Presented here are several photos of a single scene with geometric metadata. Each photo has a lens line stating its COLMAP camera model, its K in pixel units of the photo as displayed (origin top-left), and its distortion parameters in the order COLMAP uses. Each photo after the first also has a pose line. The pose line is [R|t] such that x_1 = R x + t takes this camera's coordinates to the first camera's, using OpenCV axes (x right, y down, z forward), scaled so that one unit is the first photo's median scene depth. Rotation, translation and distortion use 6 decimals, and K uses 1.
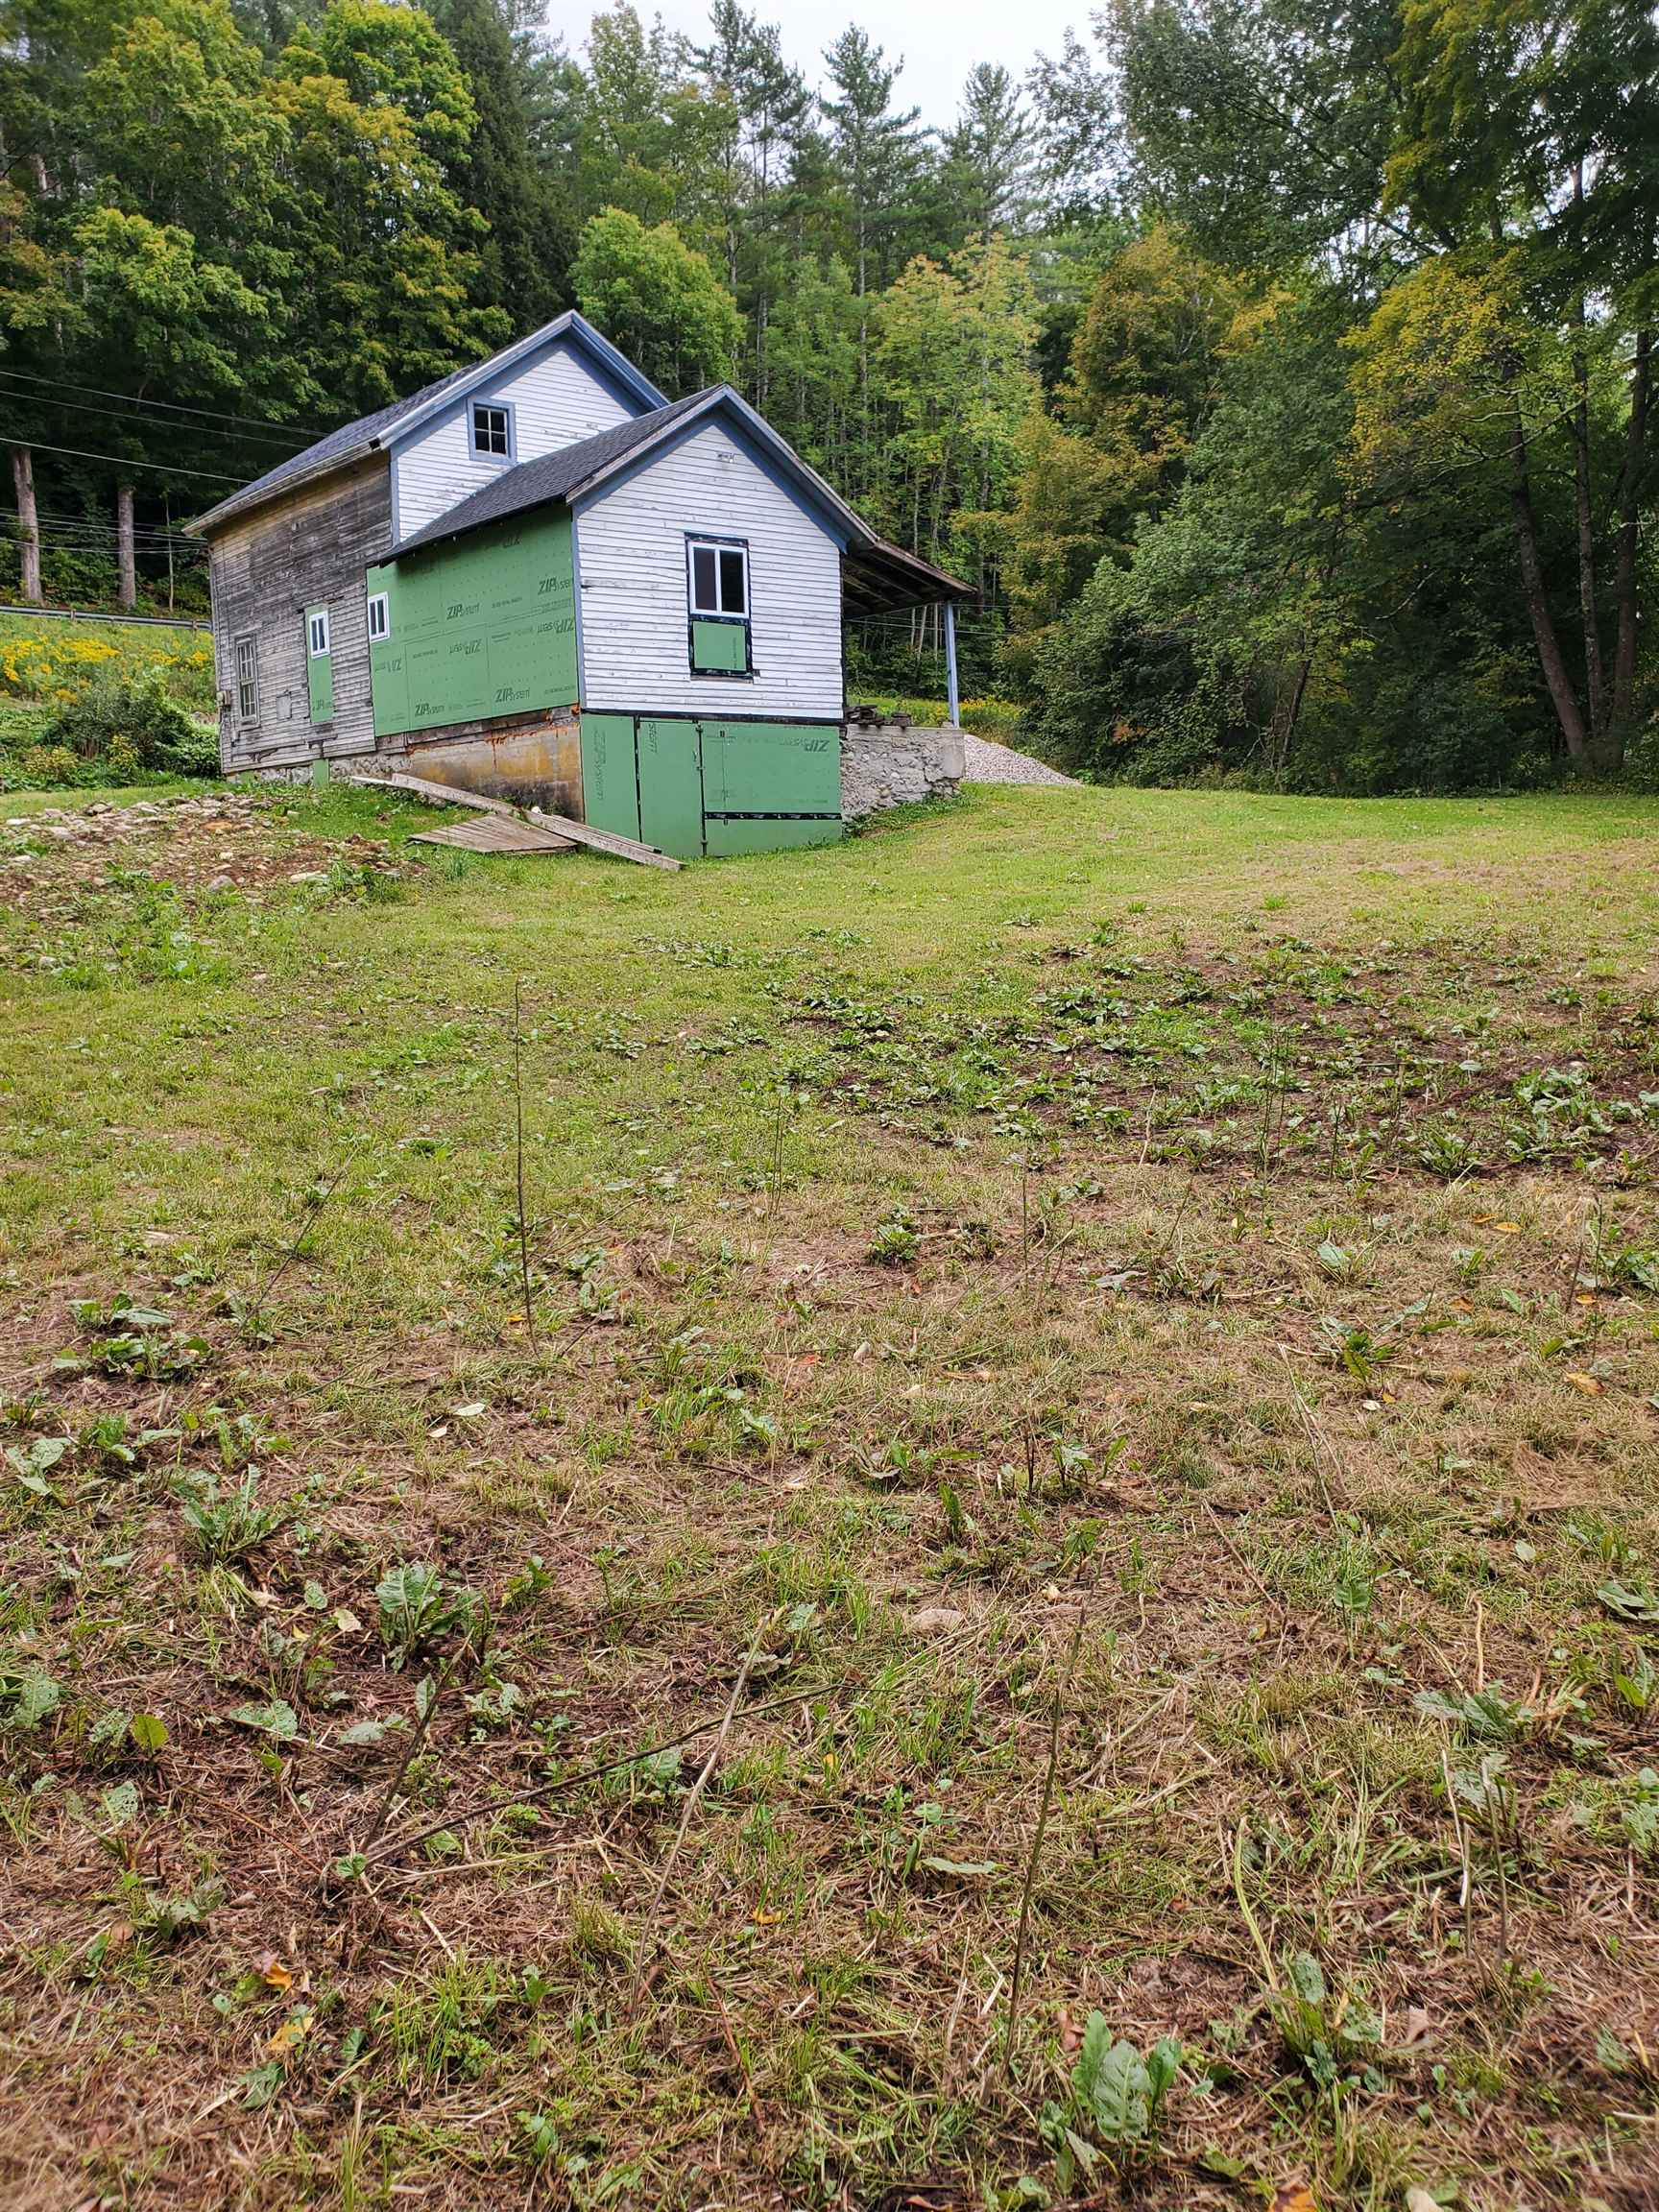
lens RADIAL K [[1731.6, 0, 830.0], [0, 1731.6, 1081.8], [0, 0, 1]] dist [0.025670, -0.024560]
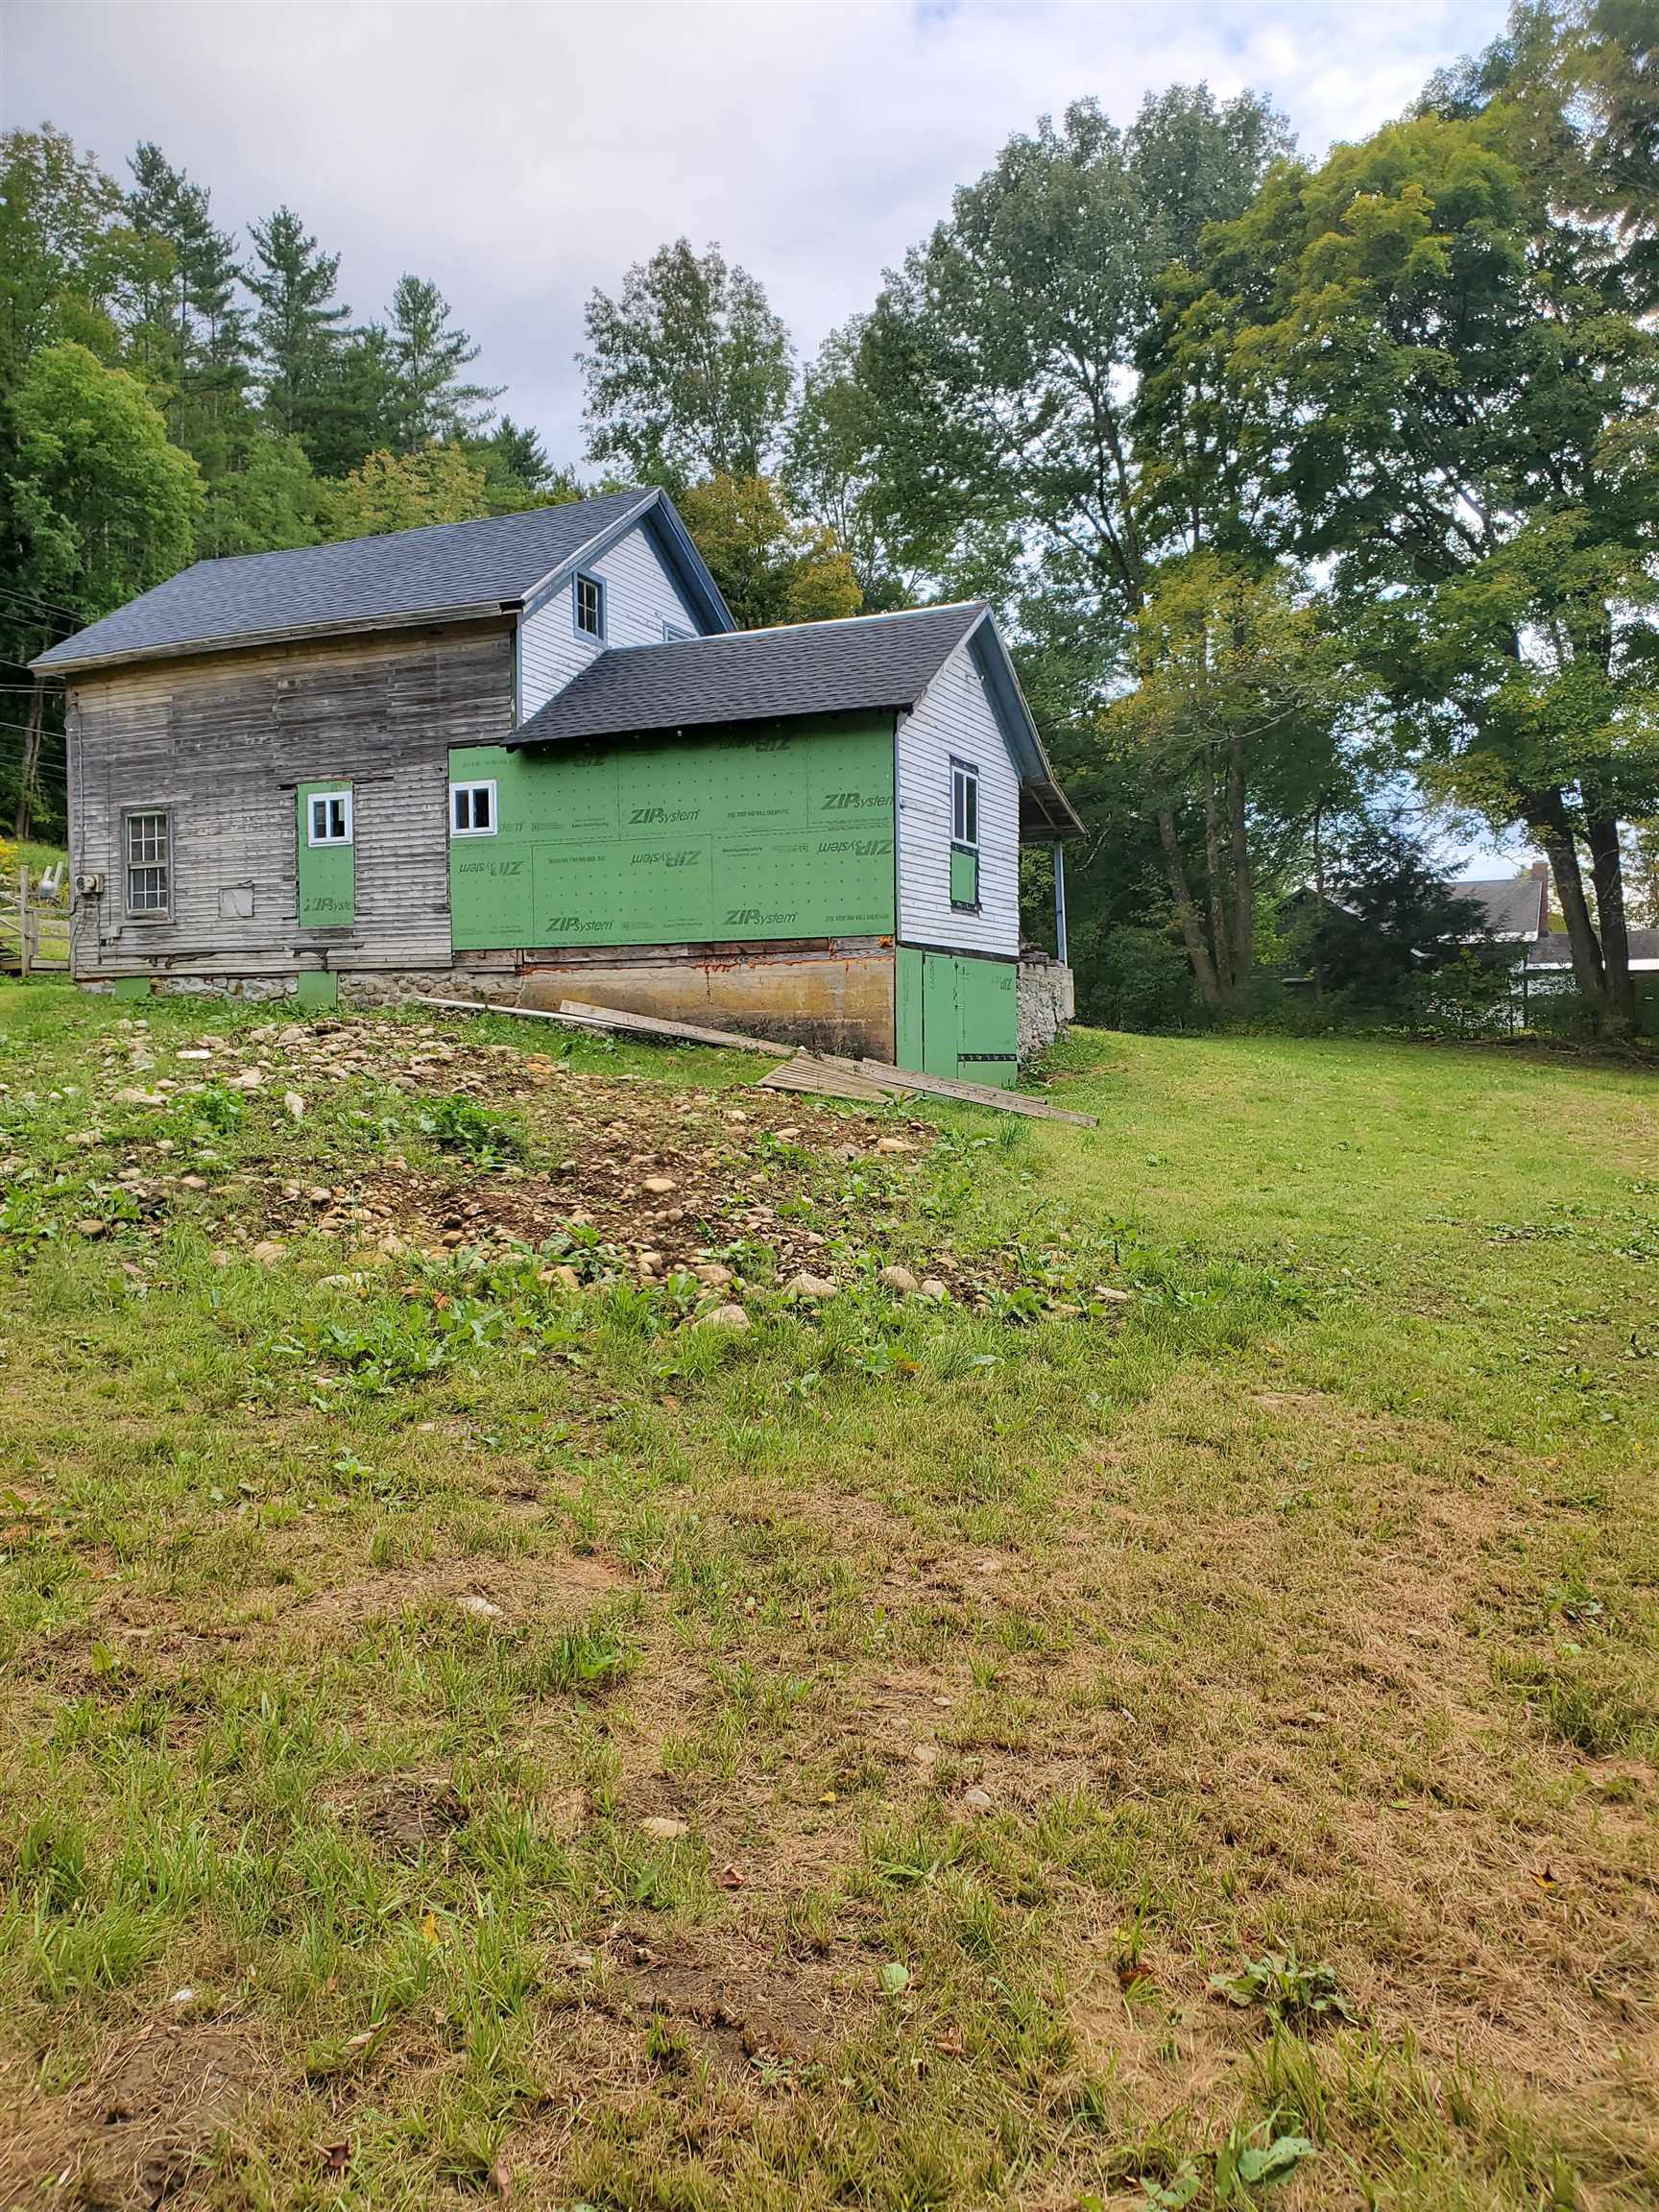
lens RADIAL K [[1731.6, 0, 826.5], [0, 1731.6, 1103.6], [0, 0, 1]] dist [0.025670, -0.024560]
pose [[0.892807, 0.008334, 0.450362, -0.535893], [0.038565, 0.994743, -0.094860, -0.048451], [-0.448785, 0.102060, 0.887793, 0.232788]]
